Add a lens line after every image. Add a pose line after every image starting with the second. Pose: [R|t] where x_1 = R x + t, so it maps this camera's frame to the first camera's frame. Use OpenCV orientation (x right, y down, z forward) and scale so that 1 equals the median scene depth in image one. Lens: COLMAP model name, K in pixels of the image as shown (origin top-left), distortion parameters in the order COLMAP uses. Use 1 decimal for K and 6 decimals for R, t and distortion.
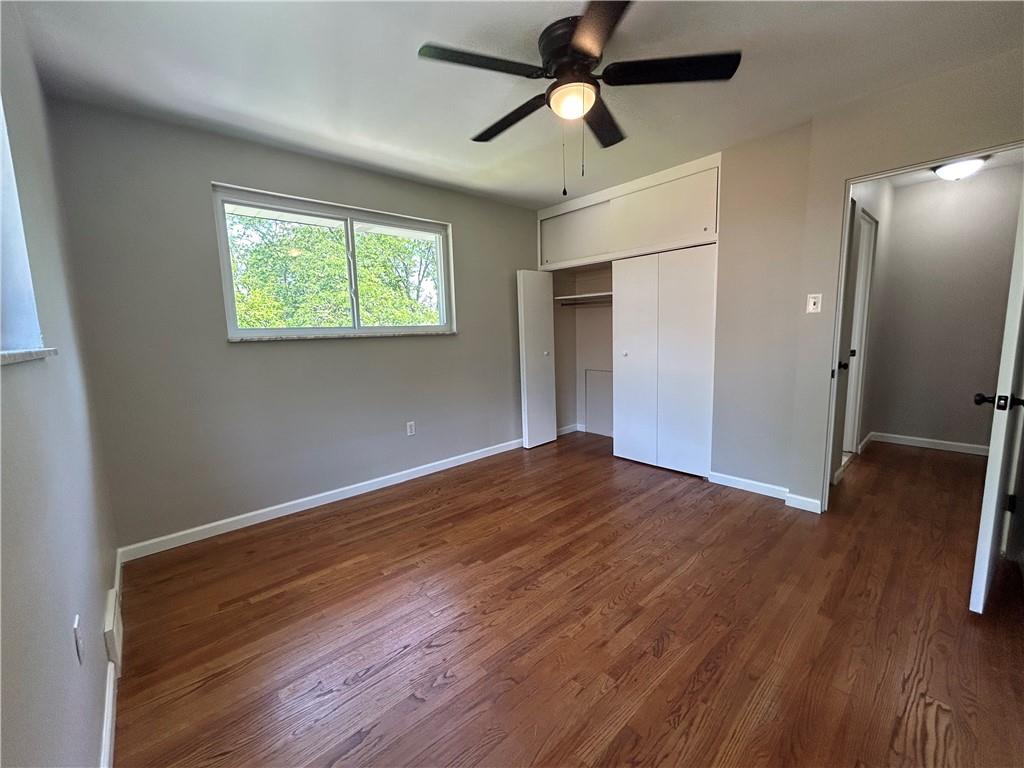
lens RADIAL K [[414.3, 0, 511.1], [0, 414.3, 383.3], [0, 0, 1]] dist [0.000511, 0.000625]
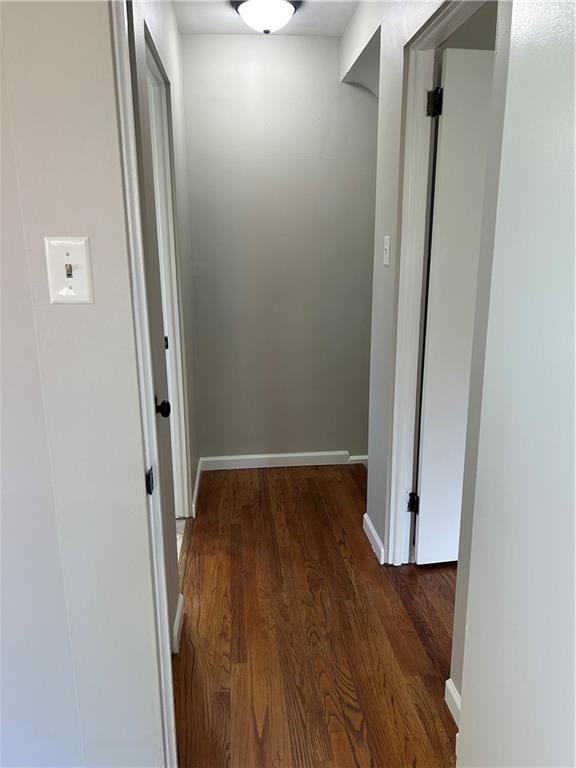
lens RADIAL K [[571.7, 0, 288.0], [0, 571.7, 384.0], [0, 0, 1]] dist [0.084219, -0.115046]
pose [[0.597437, -0.170311, 0.783622, 0.454589], [0.091270, 0.985279, 0.144553, -0.146426], [-0.796705, -0.014840, 0.604186, 0.582227]]
